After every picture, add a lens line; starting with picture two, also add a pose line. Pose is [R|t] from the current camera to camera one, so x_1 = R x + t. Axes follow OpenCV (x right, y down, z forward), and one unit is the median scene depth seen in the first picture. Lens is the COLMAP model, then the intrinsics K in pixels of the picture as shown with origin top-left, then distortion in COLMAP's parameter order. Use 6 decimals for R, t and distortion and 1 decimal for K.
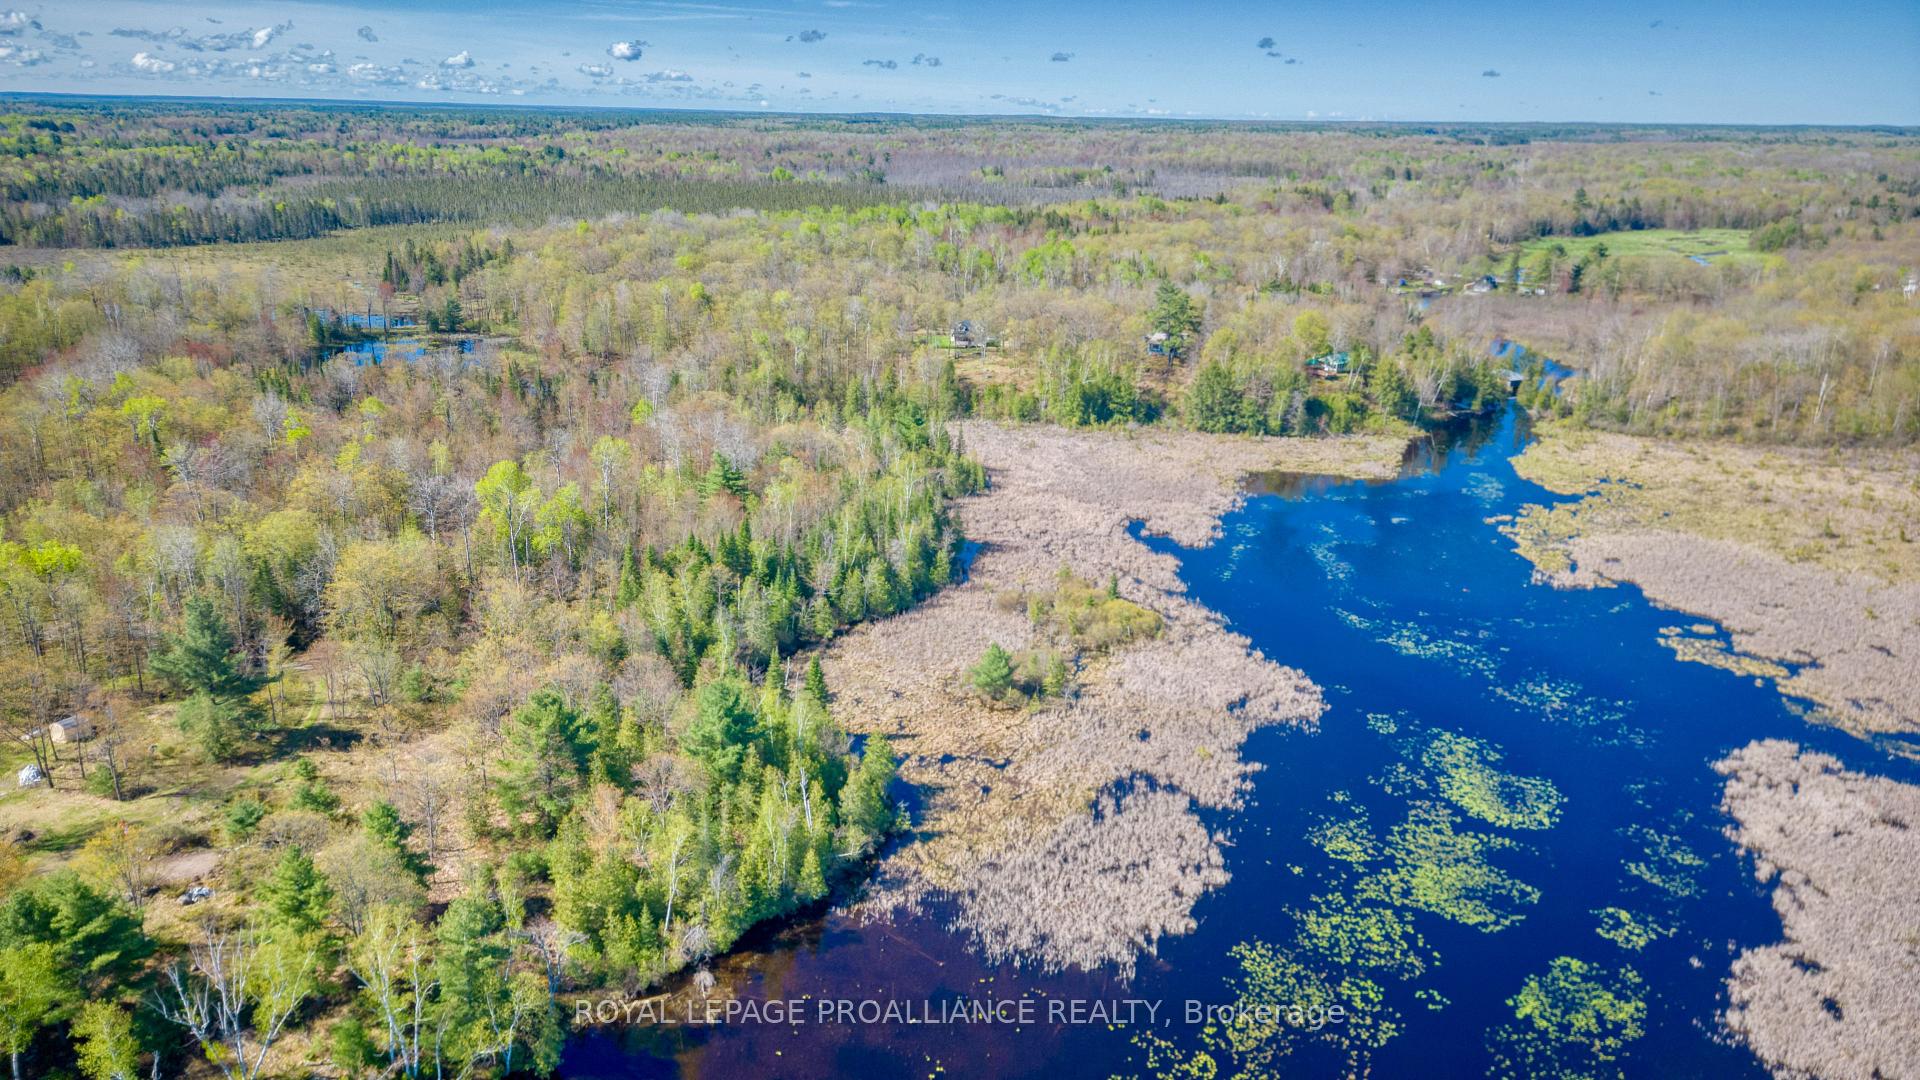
lens RADIAL K [[1354.1, 0, 961.4], [0, 1354.1, 540.4], [0, 0, 1]] dist [0.084424, -0.087171]
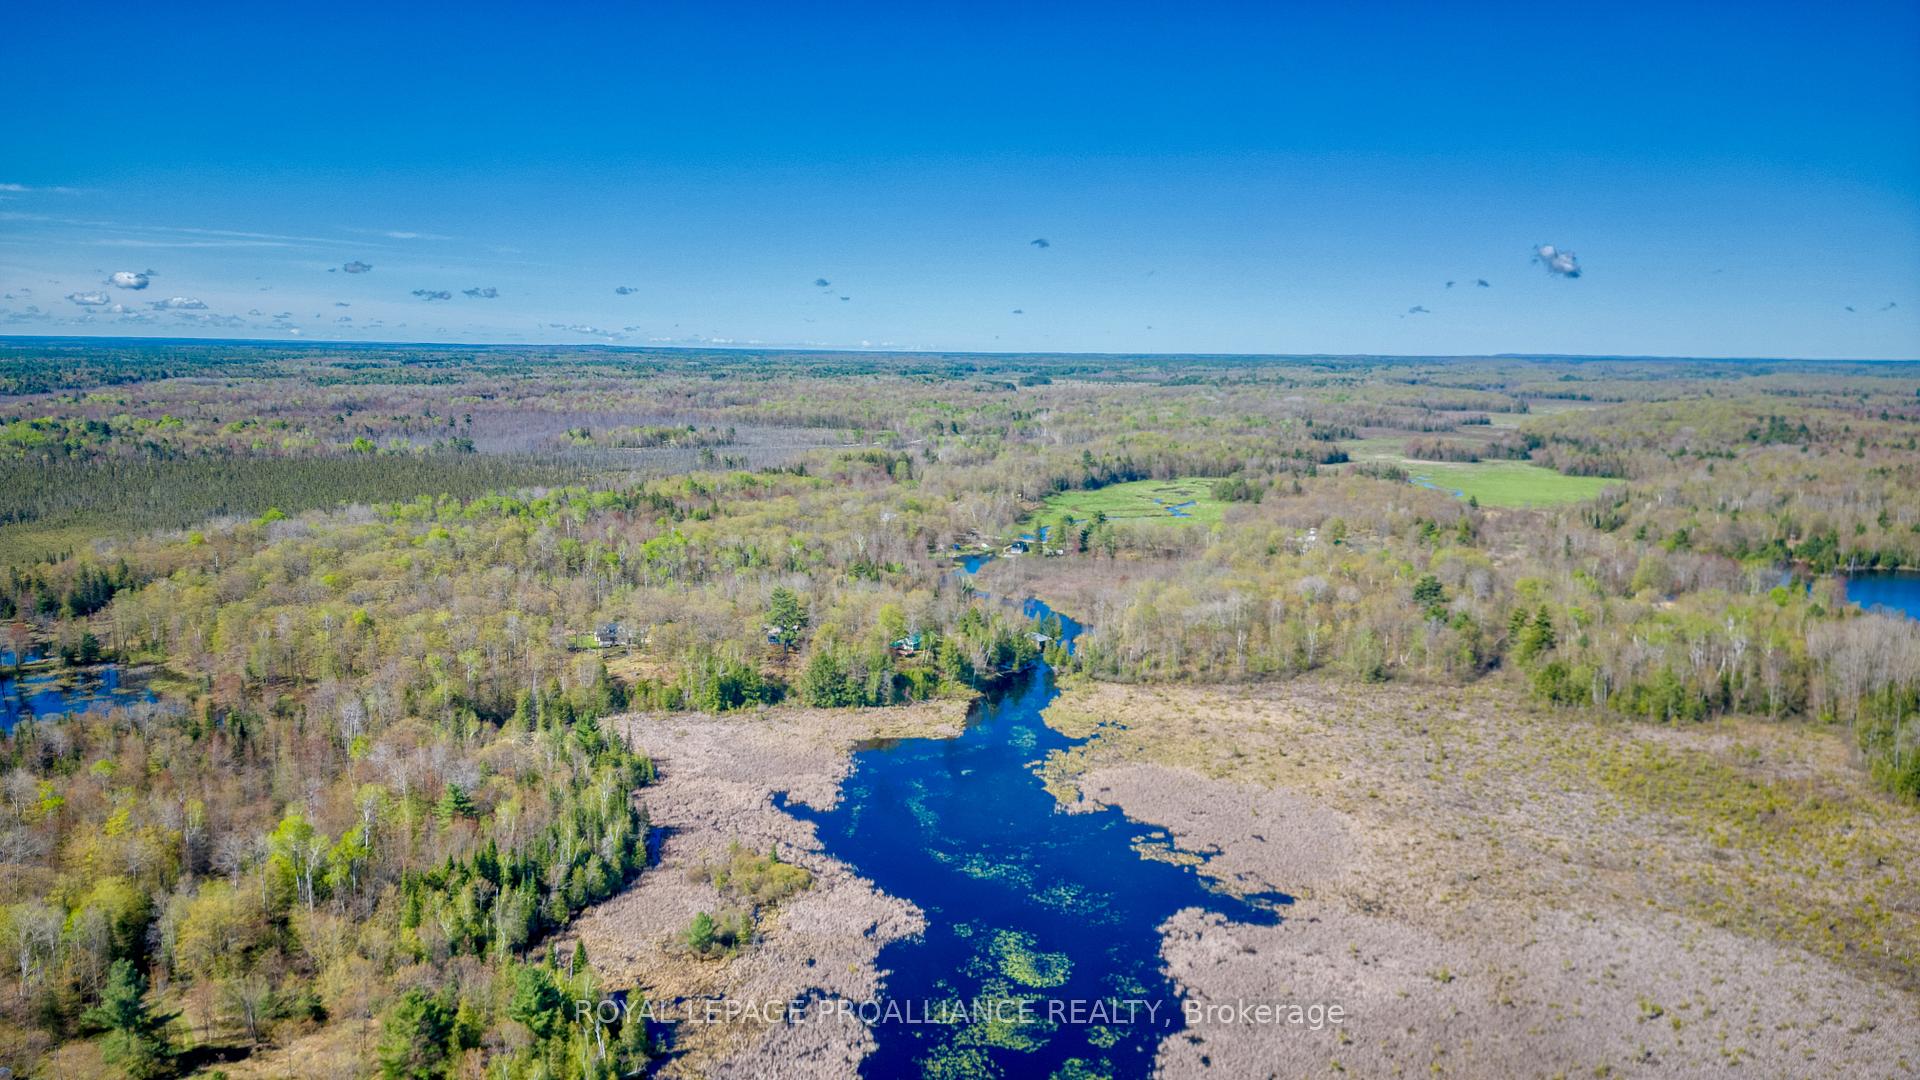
lens RADIAL K [[1354.1, 0, 965.1], [0, 1354.1, 532.7], [0, 0, 1]] dist [0.084424, -0.087171]
pose [[0.951626, -0.048318, 0.303435, -0.087031], [0.097023, 0.984285, -0.147545, -0.052117], [-0.291537, 0.169848, 0.941359, -0.339022]]
